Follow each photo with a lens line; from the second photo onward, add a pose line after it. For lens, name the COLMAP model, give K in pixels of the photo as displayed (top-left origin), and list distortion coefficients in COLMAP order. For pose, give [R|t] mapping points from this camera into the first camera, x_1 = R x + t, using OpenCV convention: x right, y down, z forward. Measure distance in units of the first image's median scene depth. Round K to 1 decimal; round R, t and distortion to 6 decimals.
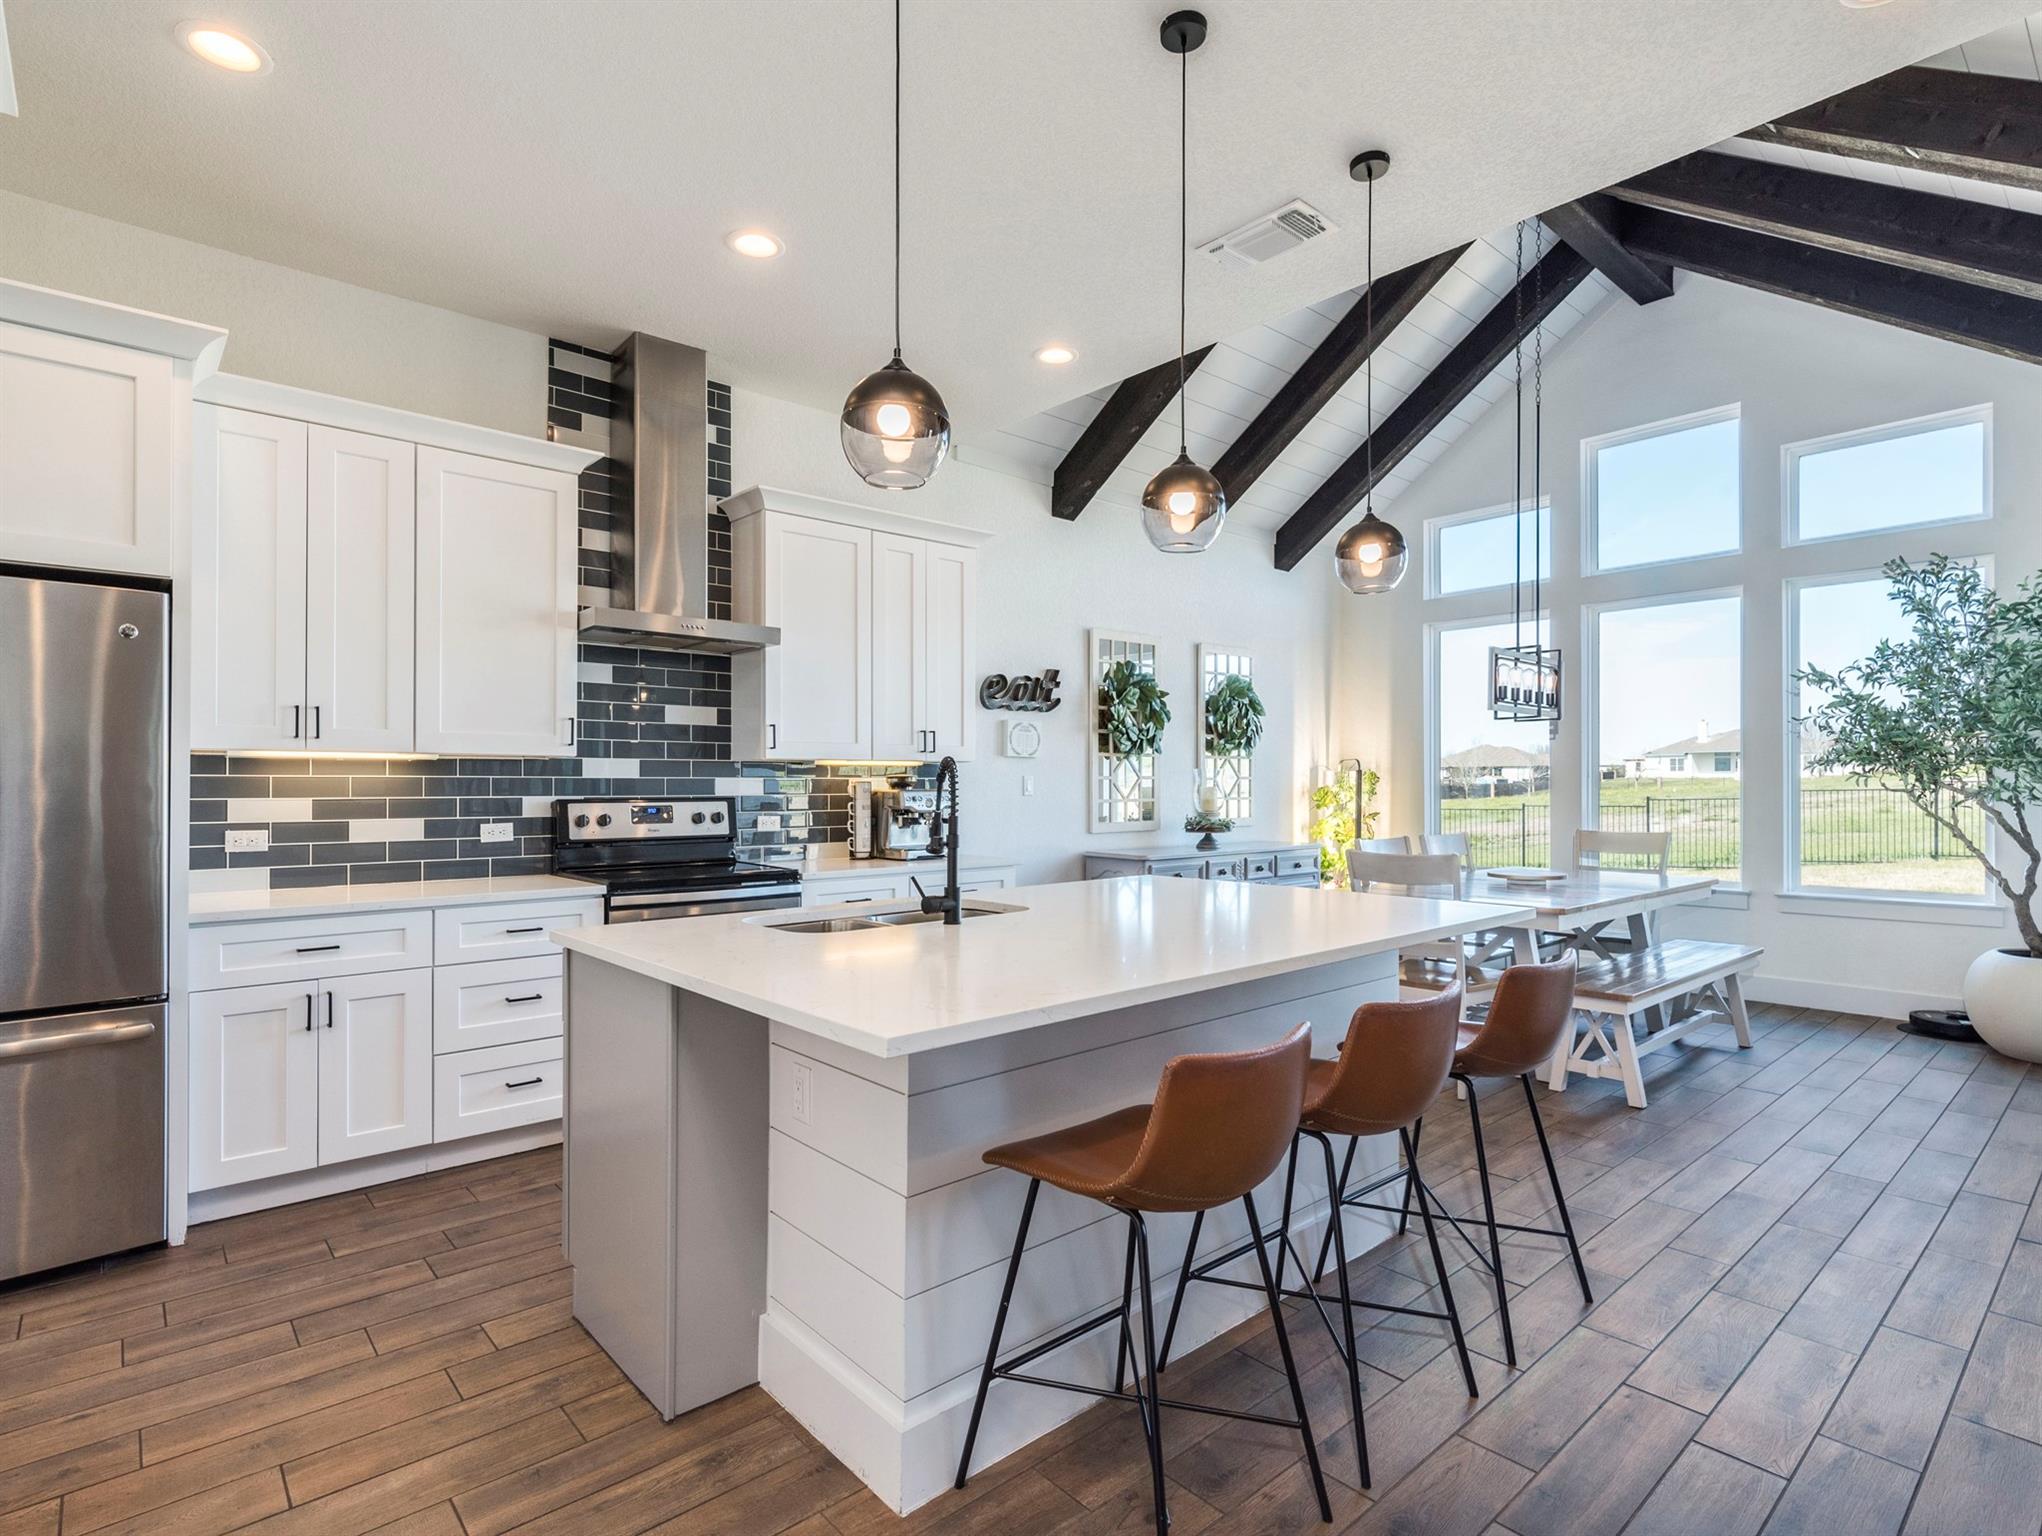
lens RADIAL K [[1041.1, 0, 1029.3], [0, 1041.1, 789.5], [0, 0, 1]] dist [0.000856, -0.001693]
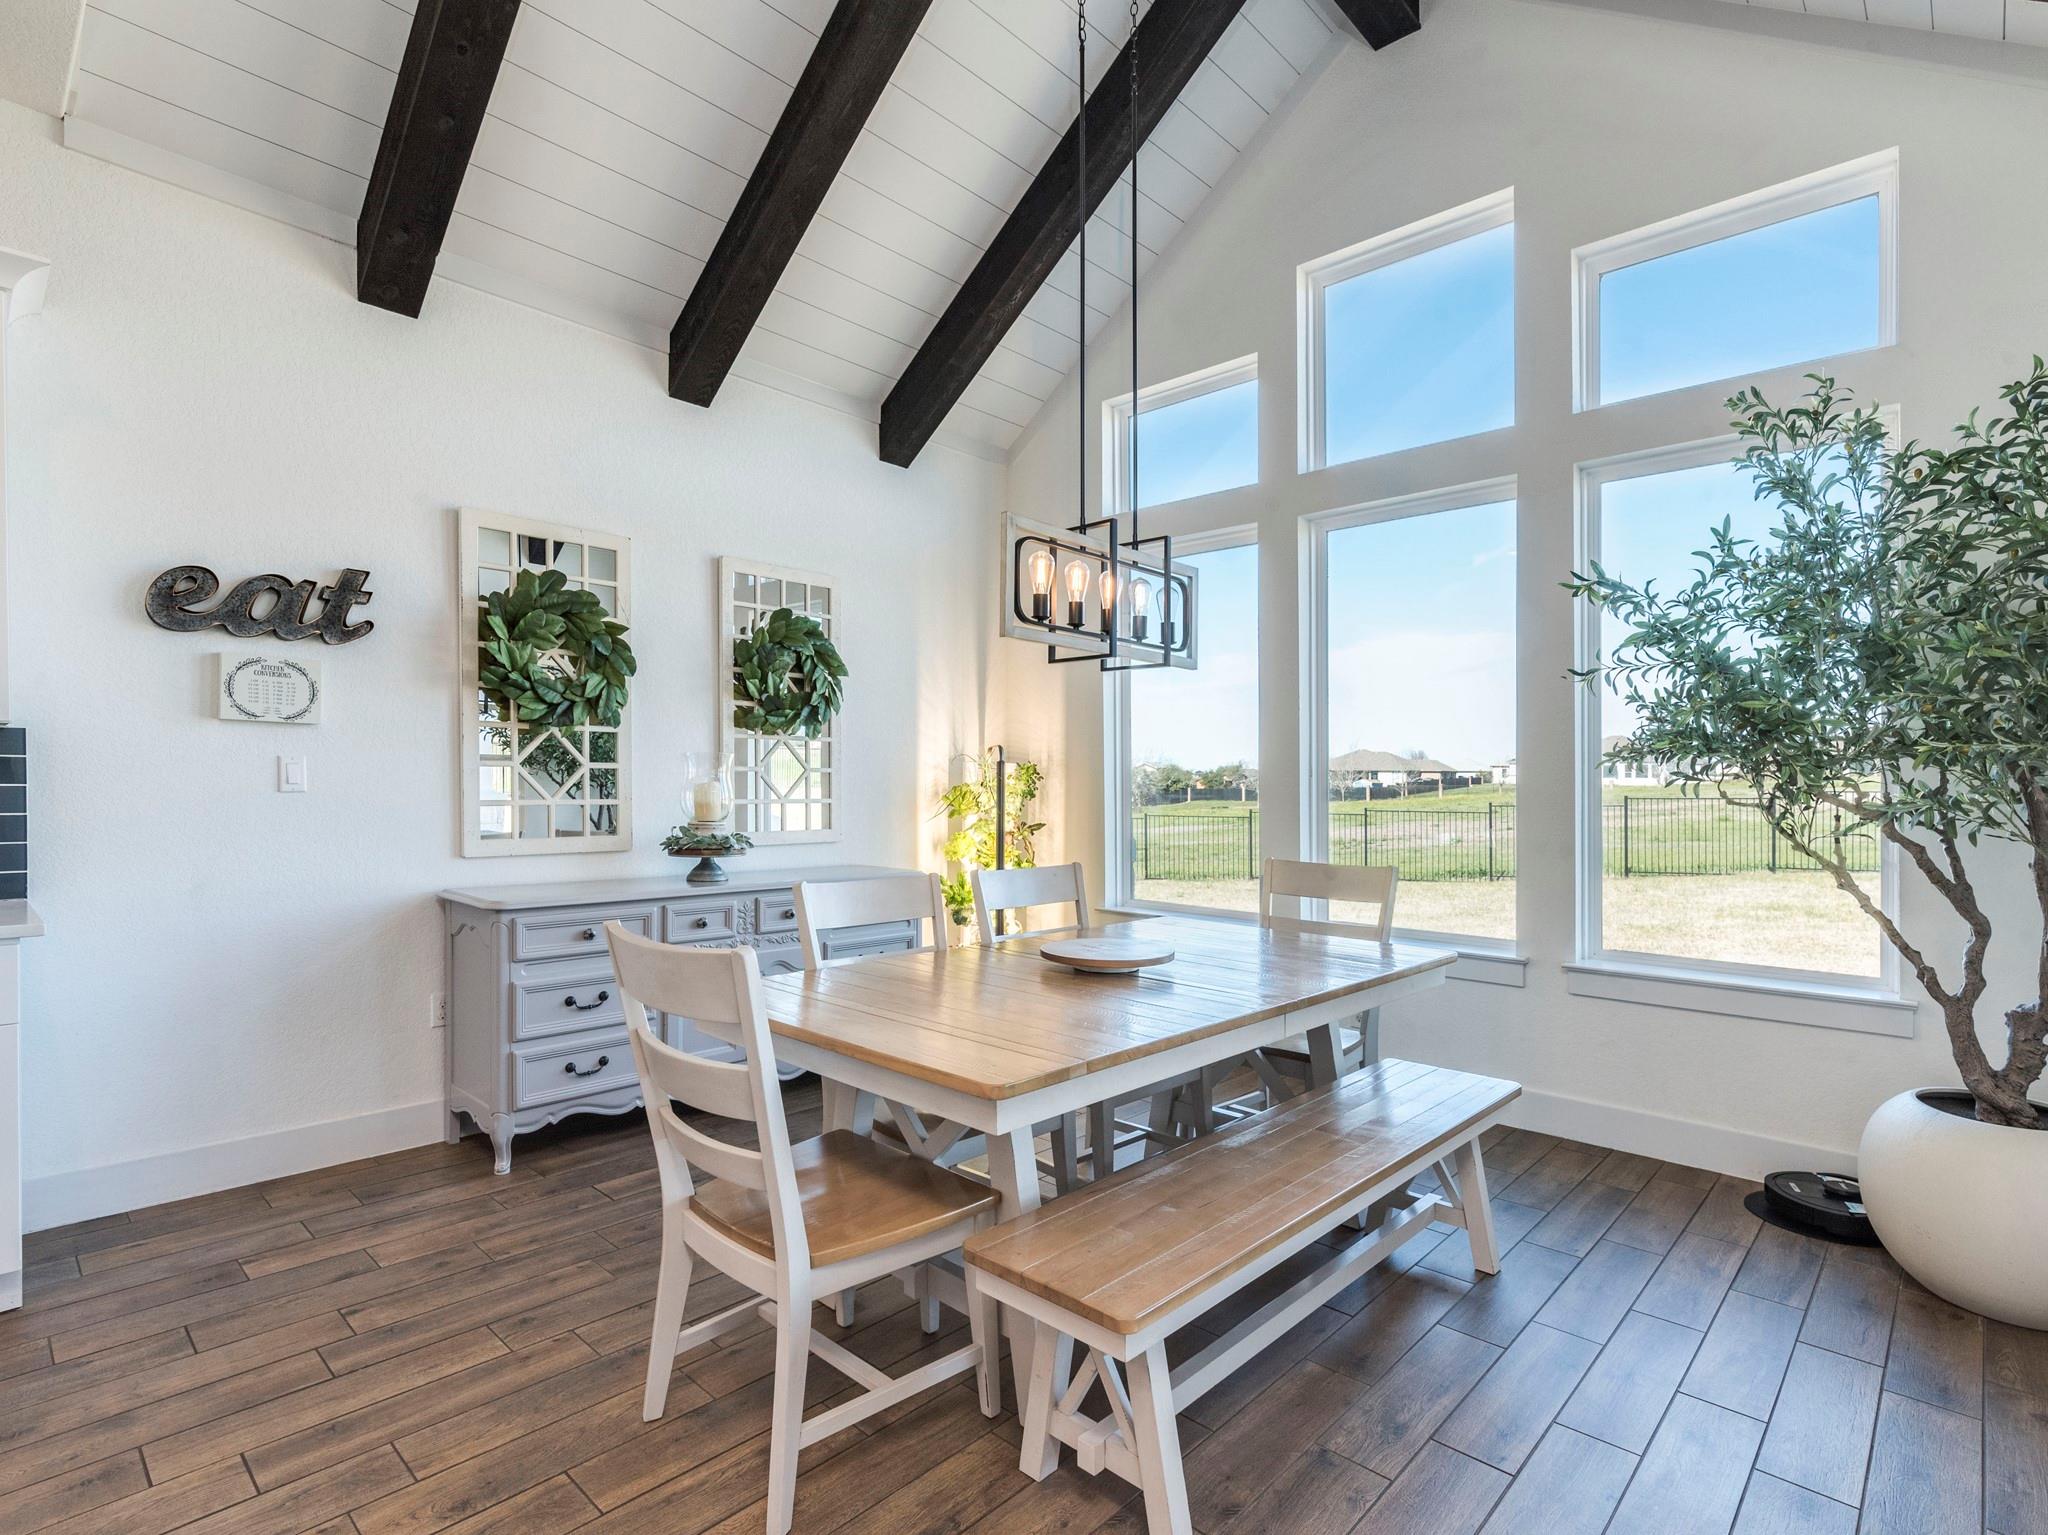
lens RADIAL K [[1022.9, 0, 1024.0], [0, 1022.9, 767.5], [0, 0, 1]] dist [-0.001718, -0.000982]
pose [[0.996032, 0.016274, 0.087500, 0.403647], [-0.014614, 0.999702, -0.019572, -0.002550], [-0.087792, 0.018216, 0.995972, 0.493386]]
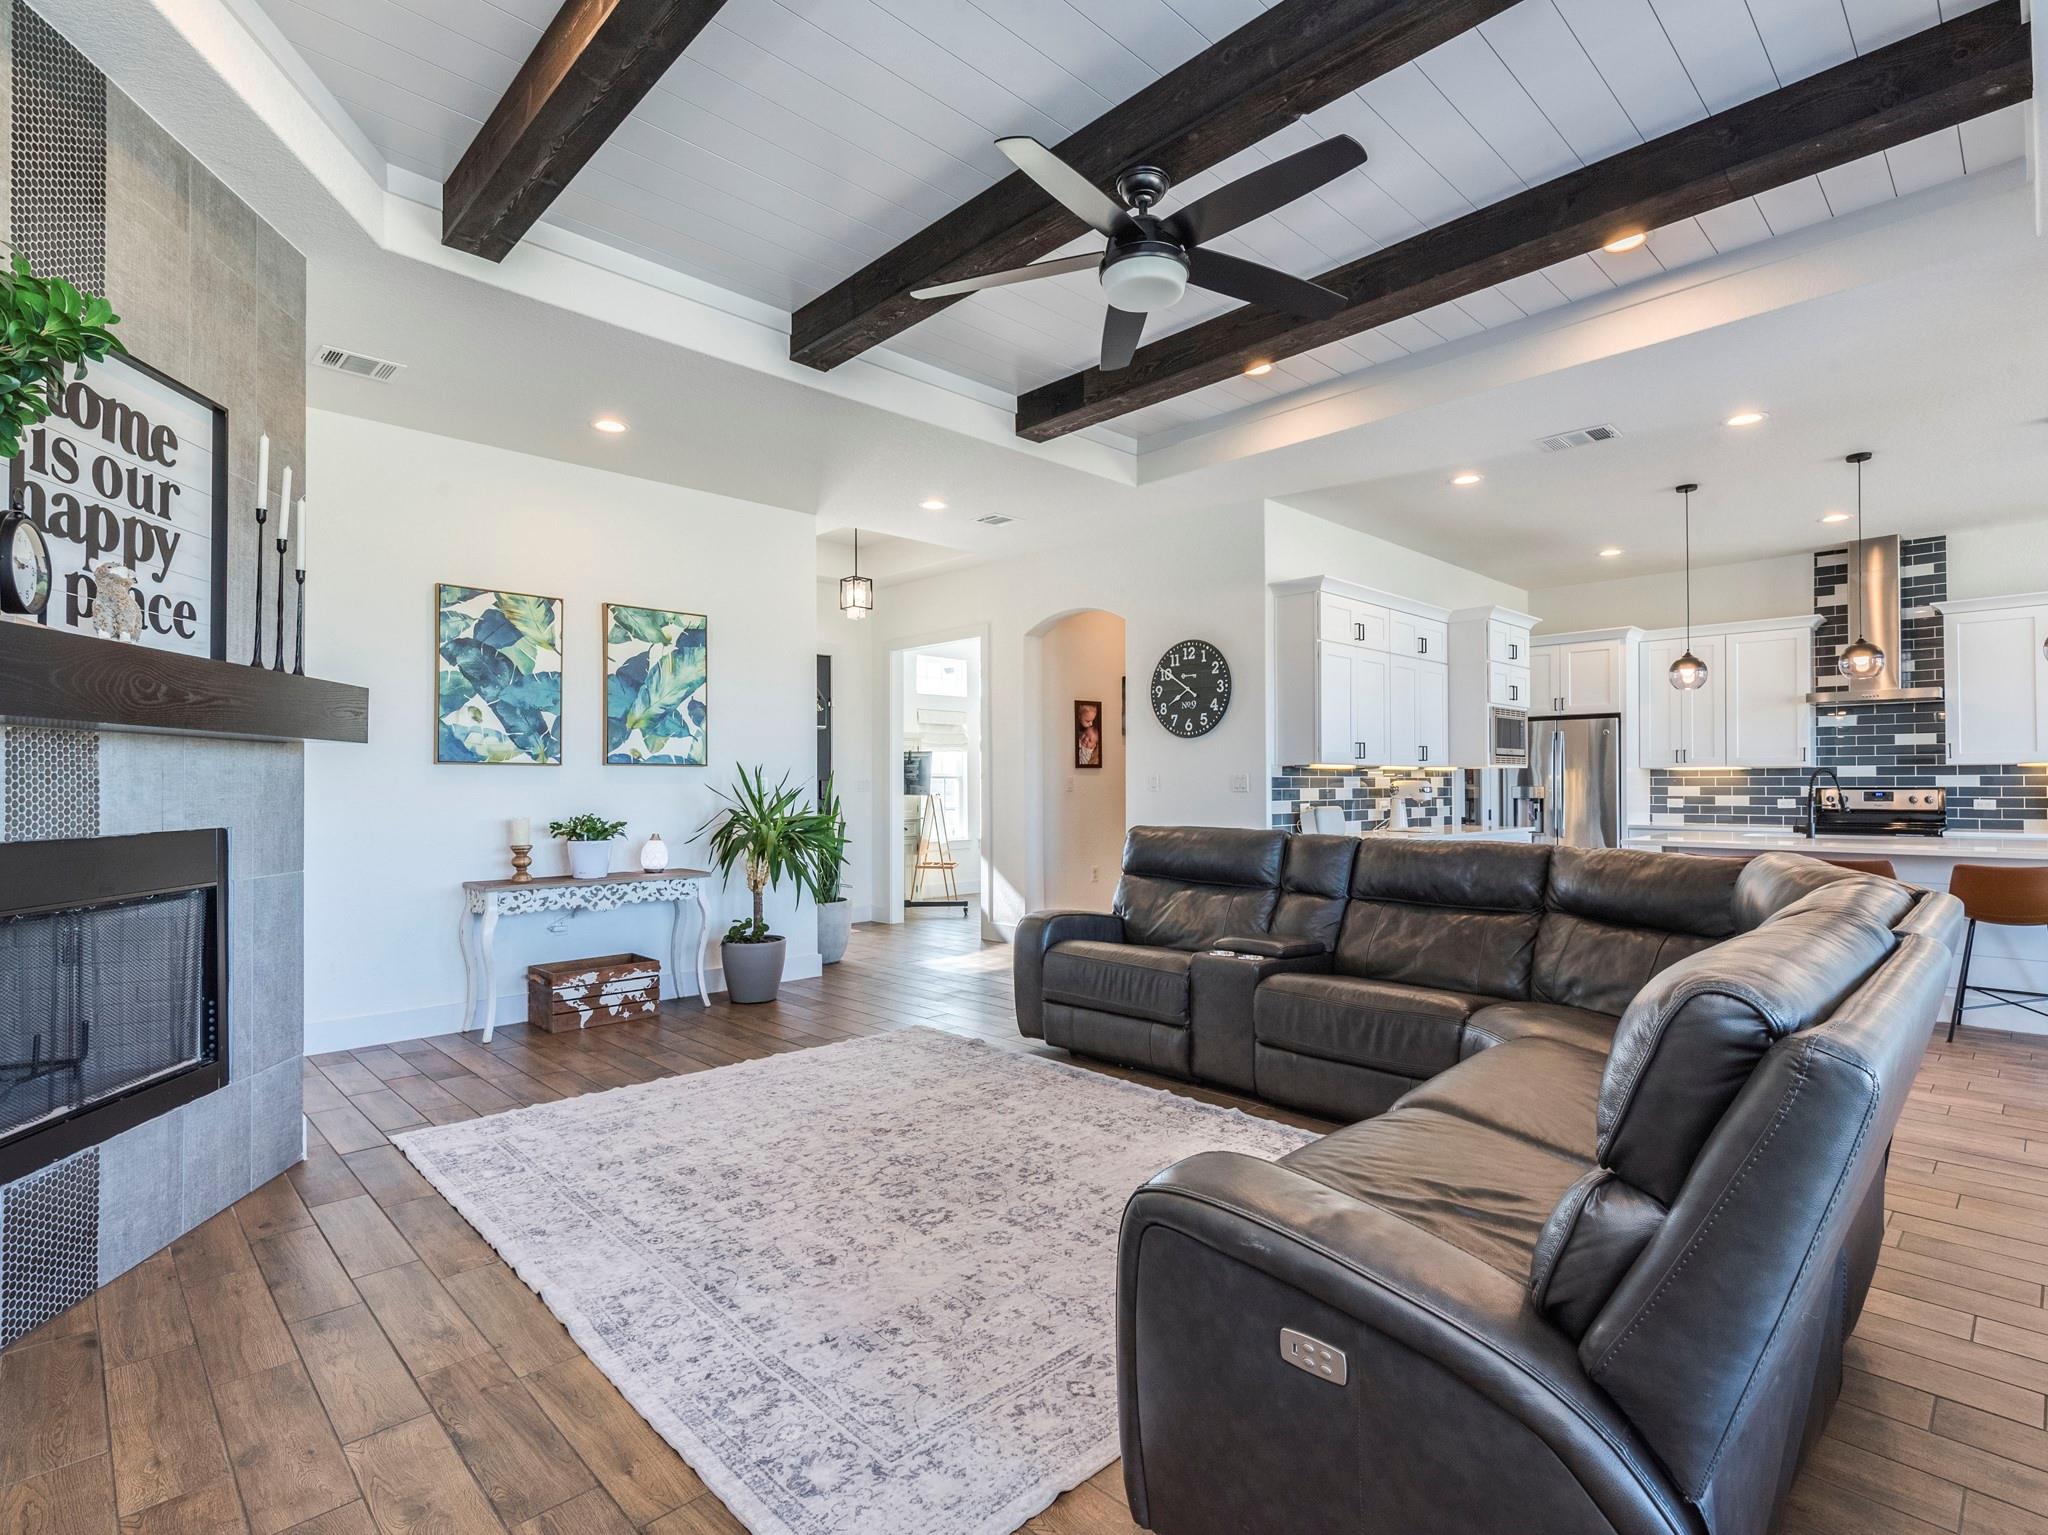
lens RADIAL K [[1022.9, 0, 1024.0], [0, 1022.9, 767.5], [0, 0, 1]] dist [-0.001718, -0.000982]
pose [[0.038807, -0.014693, -0.999139, 1.170068], [-0.000266, 0.999892, -0.014714, 0.000136], [0.999247, 0.000837, 0.038799, -0.471952]]
